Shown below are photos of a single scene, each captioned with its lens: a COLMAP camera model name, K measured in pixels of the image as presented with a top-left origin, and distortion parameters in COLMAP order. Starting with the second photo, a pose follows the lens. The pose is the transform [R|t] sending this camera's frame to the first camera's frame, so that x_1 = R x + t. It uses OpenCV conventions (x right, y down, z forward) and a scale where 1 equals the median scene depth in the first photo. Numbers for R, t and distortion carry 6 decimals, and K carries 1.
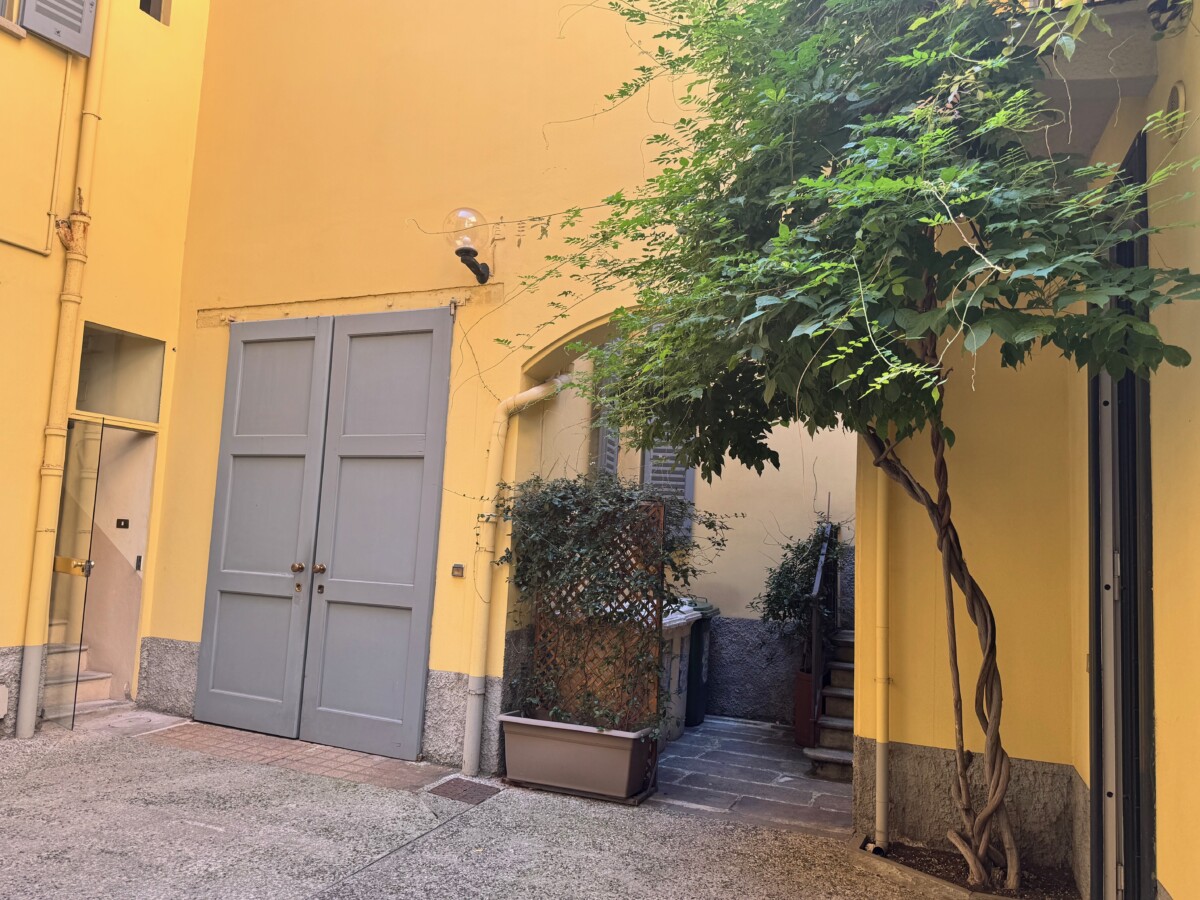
lens RADIAL K [[927.2, 0, 602.8], [0, 927.2, 452.2], [0, 0, 1]] dist [0.003613, -0.002288]
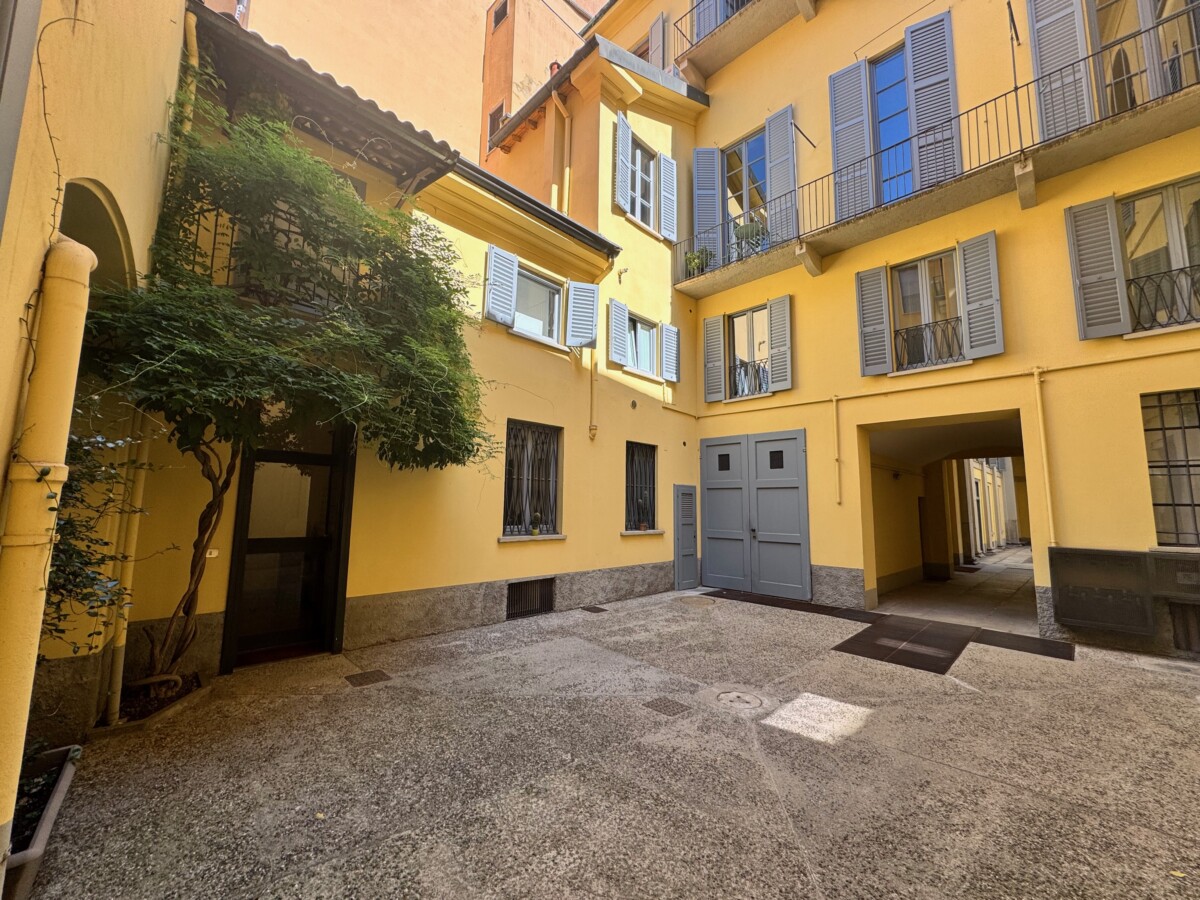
lens RADIAL K [[480.9, 0, 598.4], [0, 480.9, 449.4], [0, 0, 1]] dist [-0.002032, -0.000281]
pose [[-0.898135, -0.007769, 0.439650, -0.690973], [-0.101190, 0.976661, -0.189458, 0.108752], [-0.427918, -0.214647, -0.877960, 1.530528]]
